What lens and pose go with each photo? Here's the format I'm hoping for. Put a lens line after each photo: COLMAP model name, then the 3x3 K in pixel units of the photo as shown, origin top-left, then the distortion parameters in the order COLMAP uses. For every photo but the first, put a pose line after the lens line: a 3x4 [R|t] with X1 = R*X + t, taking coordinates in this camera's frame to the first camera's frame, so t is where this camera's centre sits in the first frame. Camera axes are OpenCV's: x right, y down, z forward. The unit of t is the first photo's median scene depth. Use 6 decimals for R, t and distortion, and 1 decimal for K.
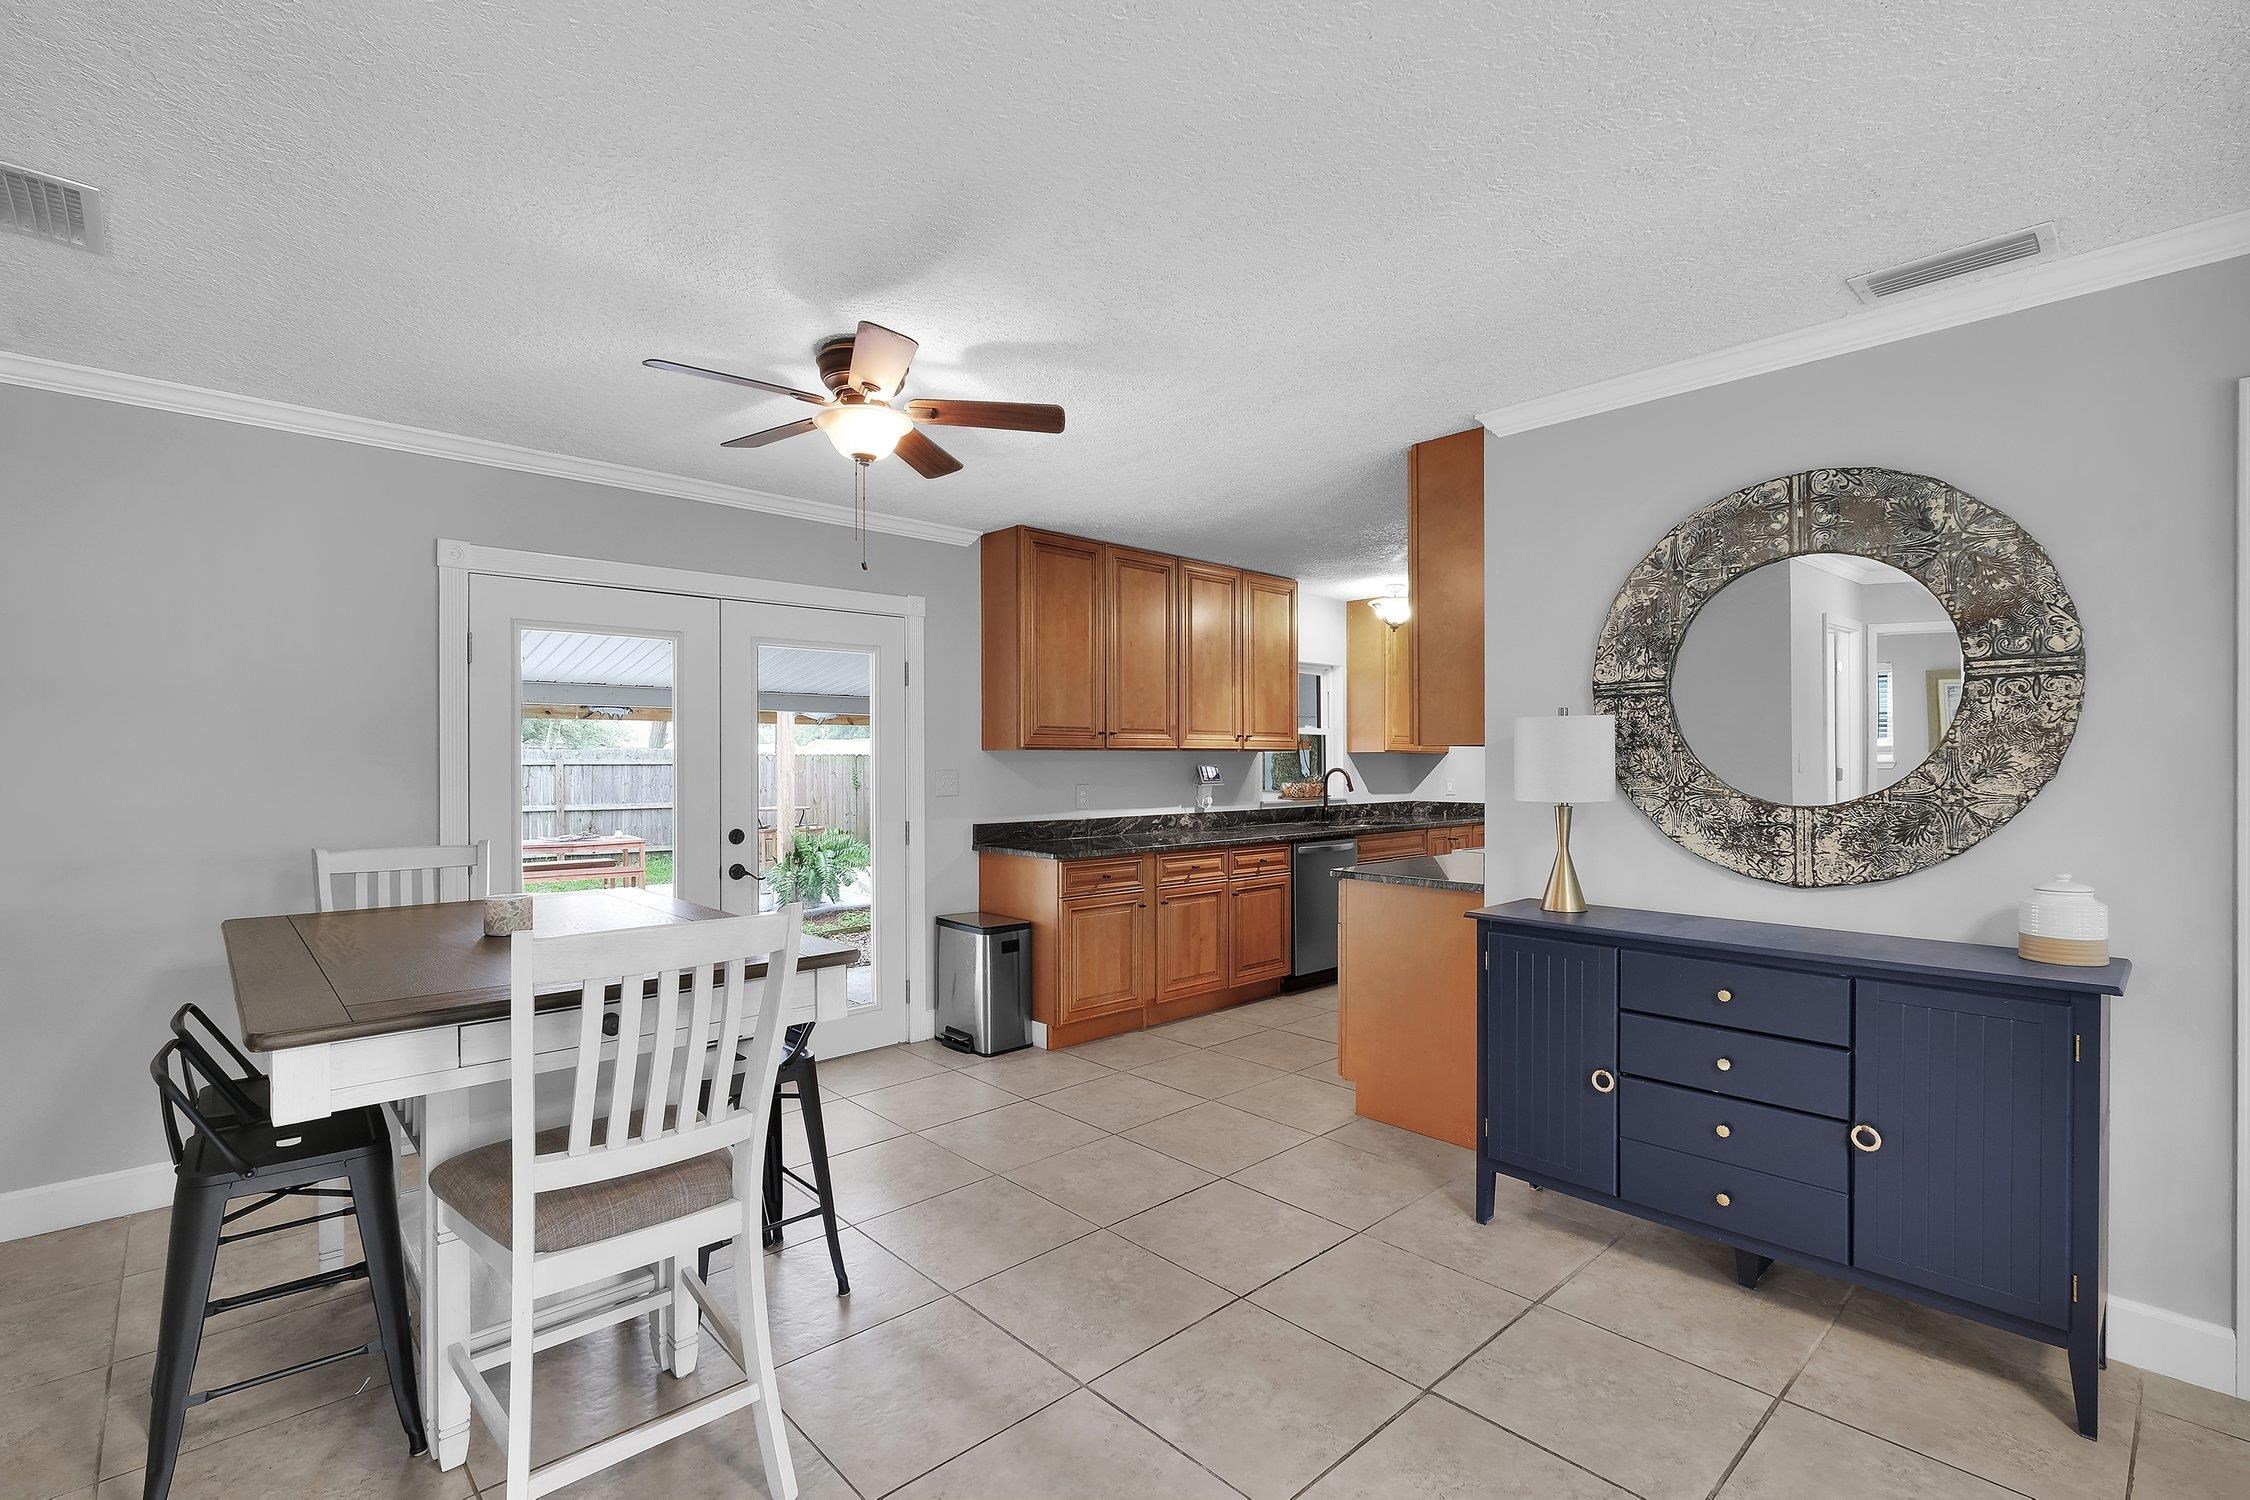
lens RADIAL K [[996.1, 0, 1122.8], [0, 996.1, 768.7], [0, 0, 1]] dist [-0.004811, 0.001131]
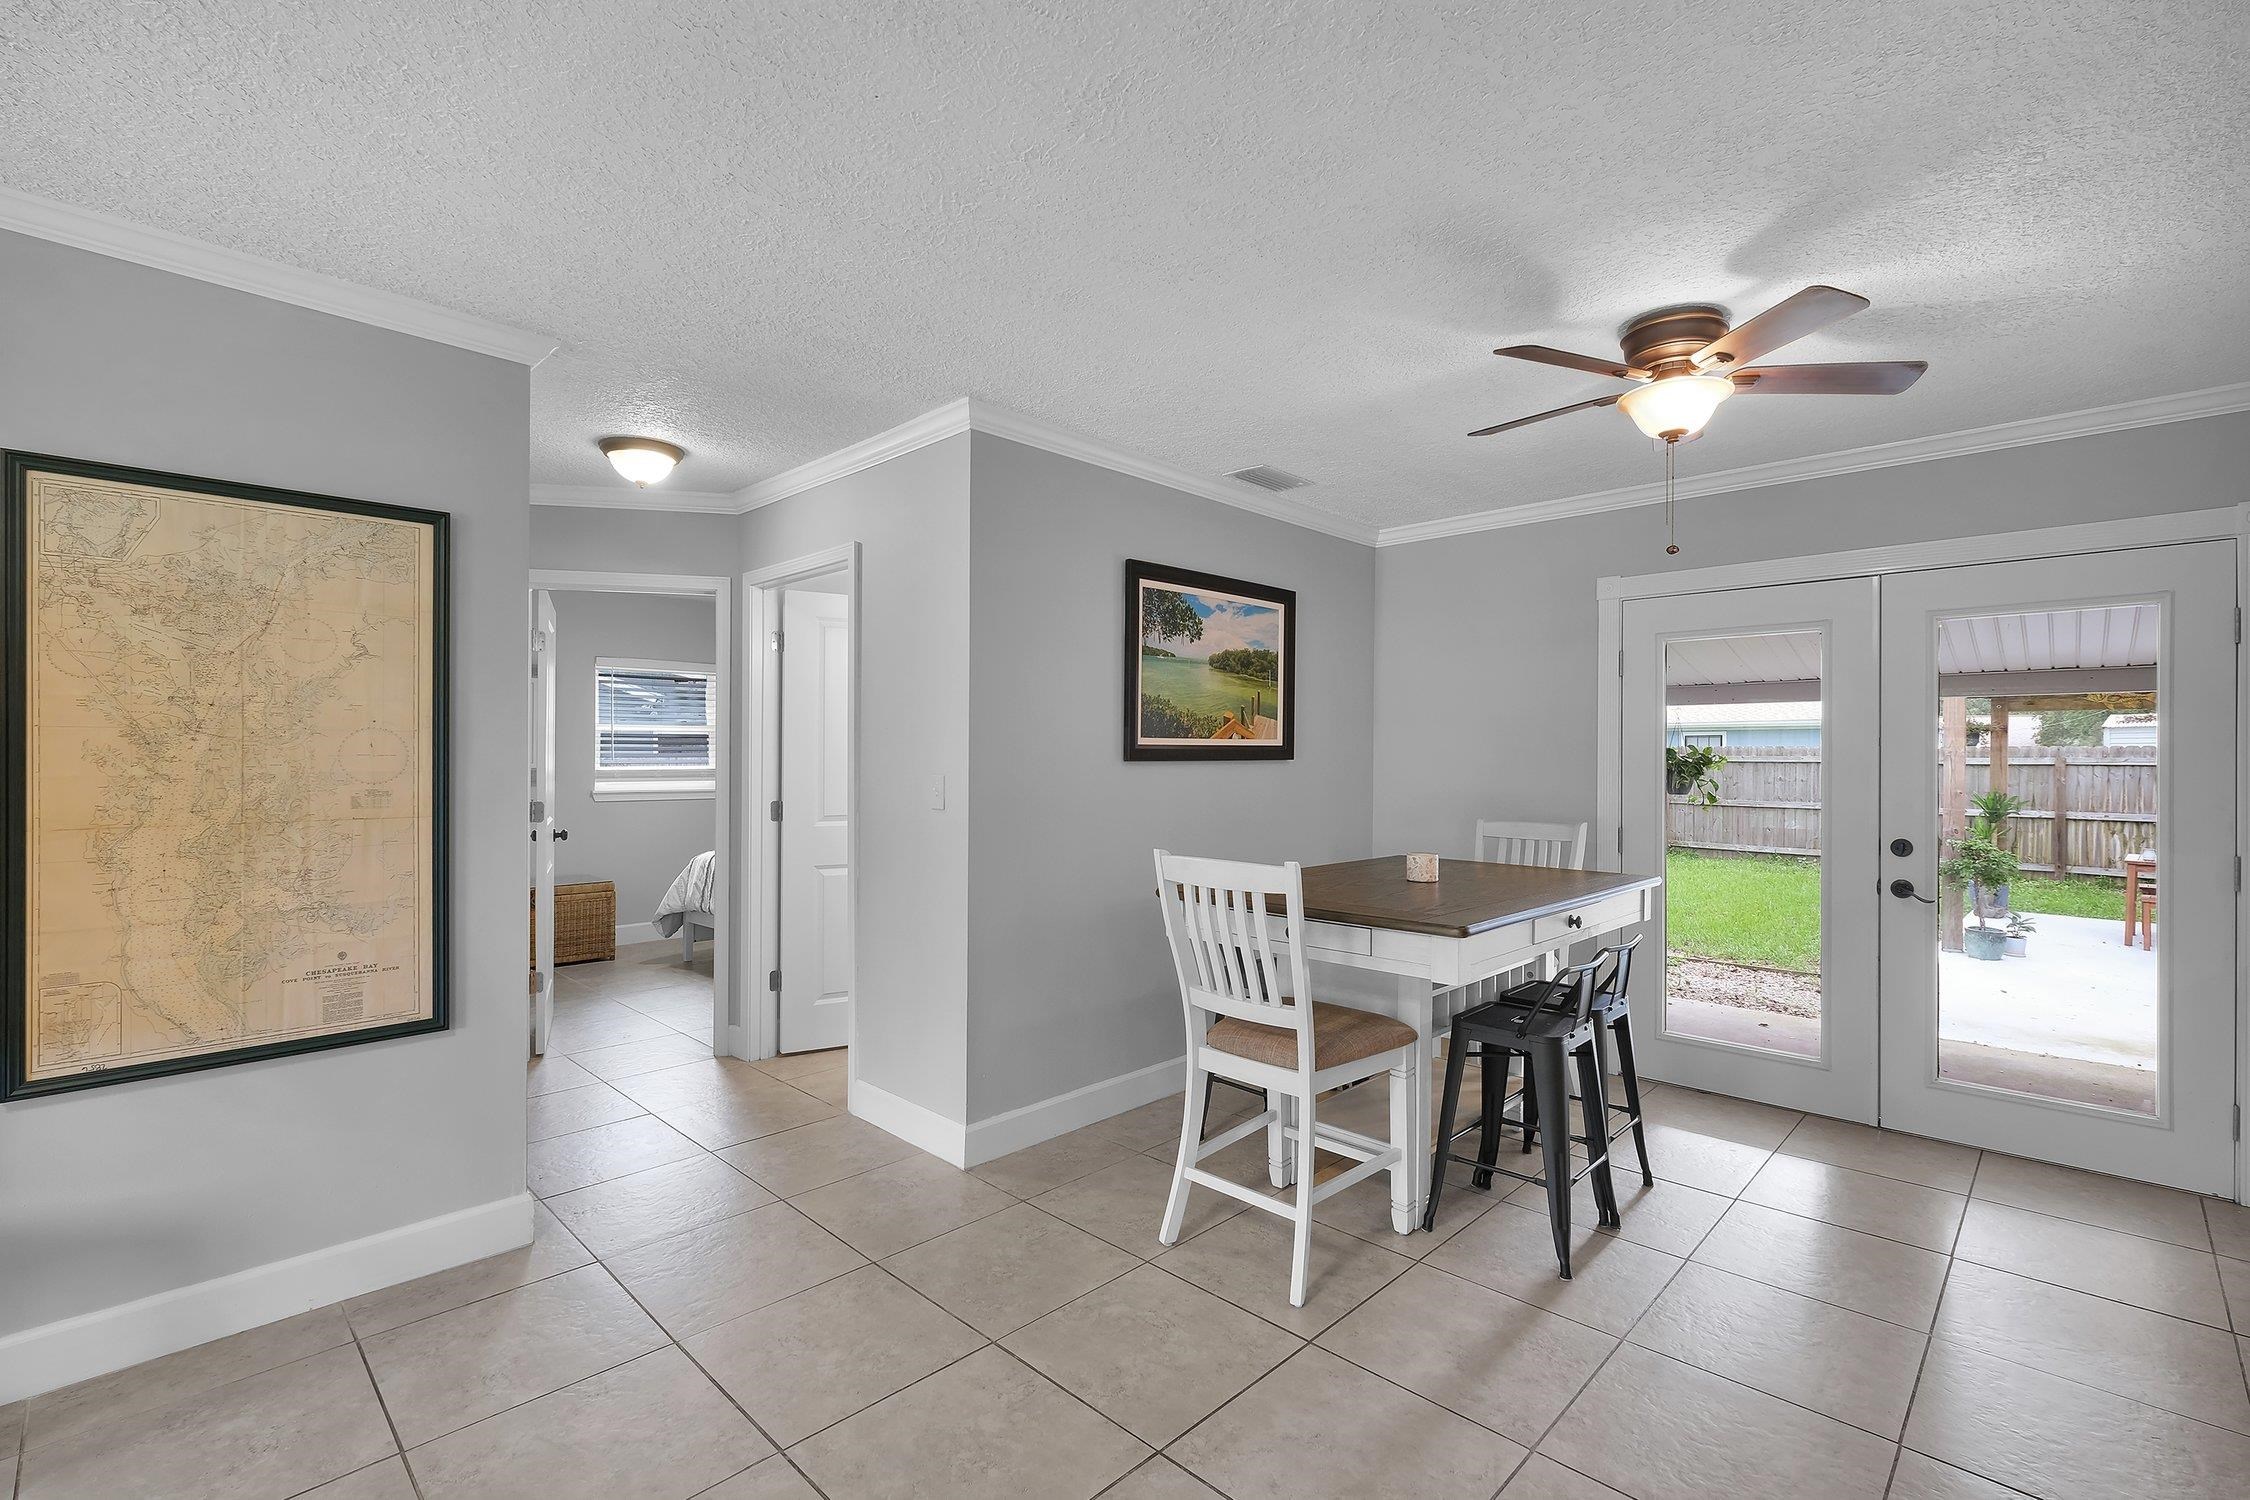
lens RADIAL K [[996.1, 0, 1140.0], [0, 996.1, 753.2], [0, 0, 1]] dist [-0.004811, 0.001131]
pose [[0.053626, -0.003506, -0.998555, 0.424029], [-0.012060, 0.999919, -0.004158, -0.001405], [0.998488, 0.012266, 0.053579, 0.294989]]
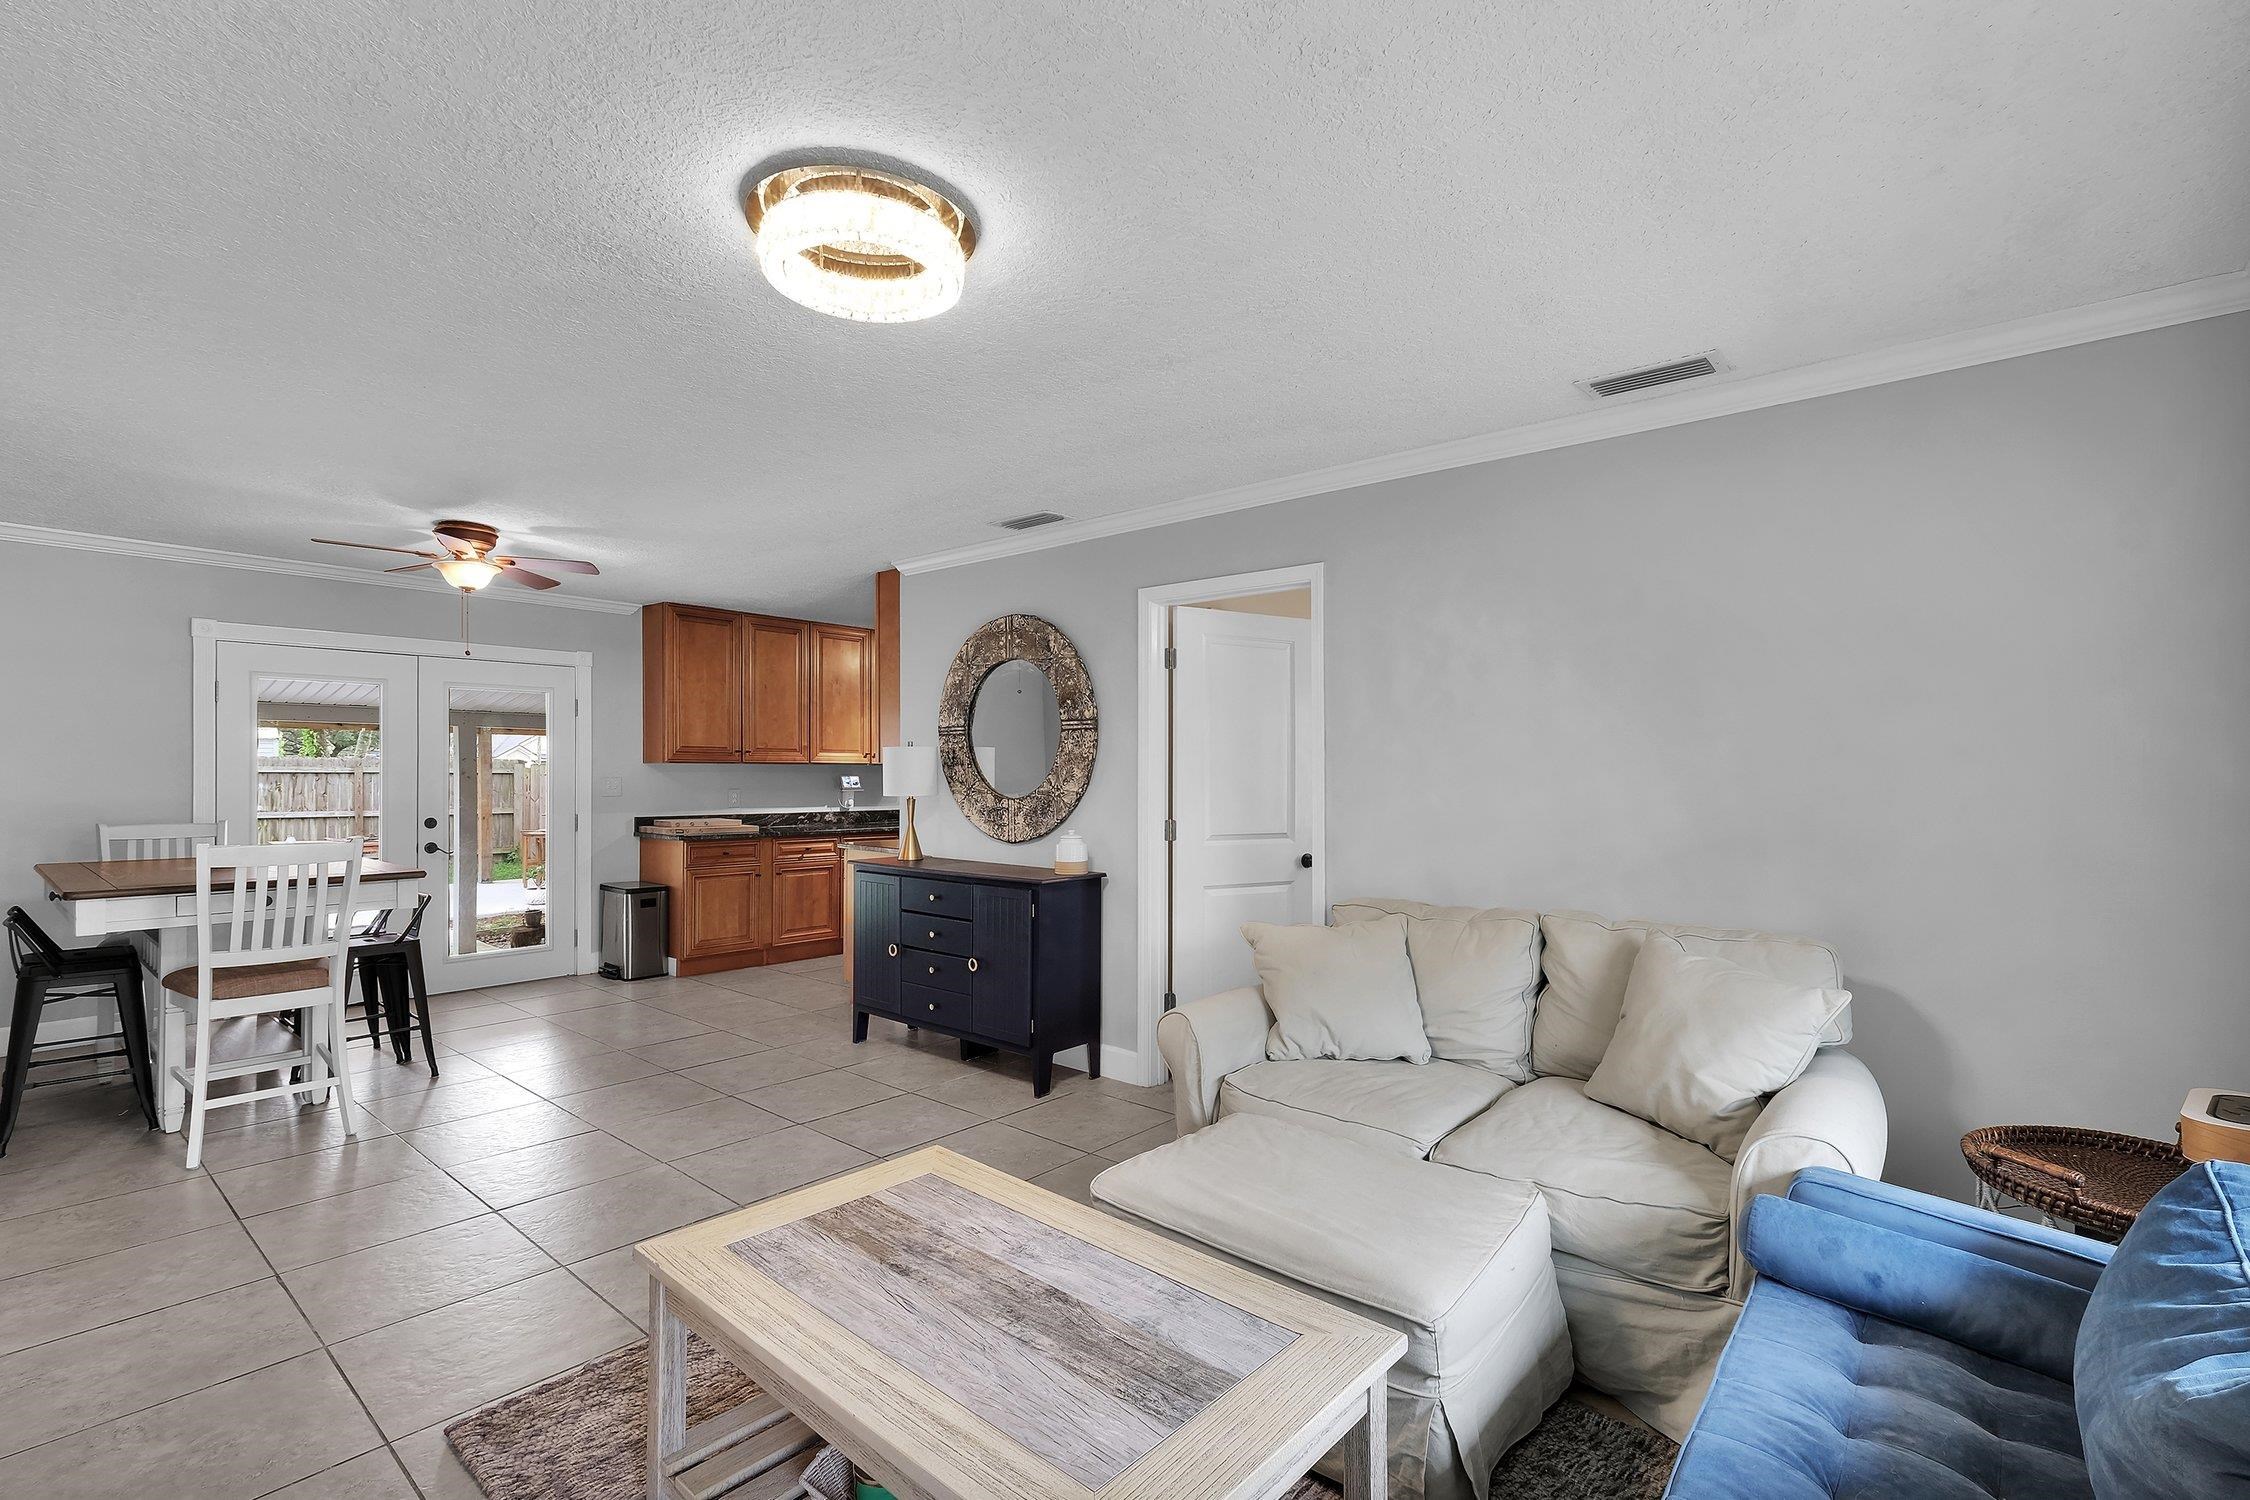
lens RADIAL K [[996.1, 0, 1125.3], [0, 996.1, 772.5], [0, 0, 1]] dist [-0.004811, 0.001131]
pose [[0.992724, 0.007573, 0.120174, 0.413912], [-0.006412, 0.999929, -0.010047, 0.004728], [-0.120241, 0.009203, 0.992702, -0.511289]]
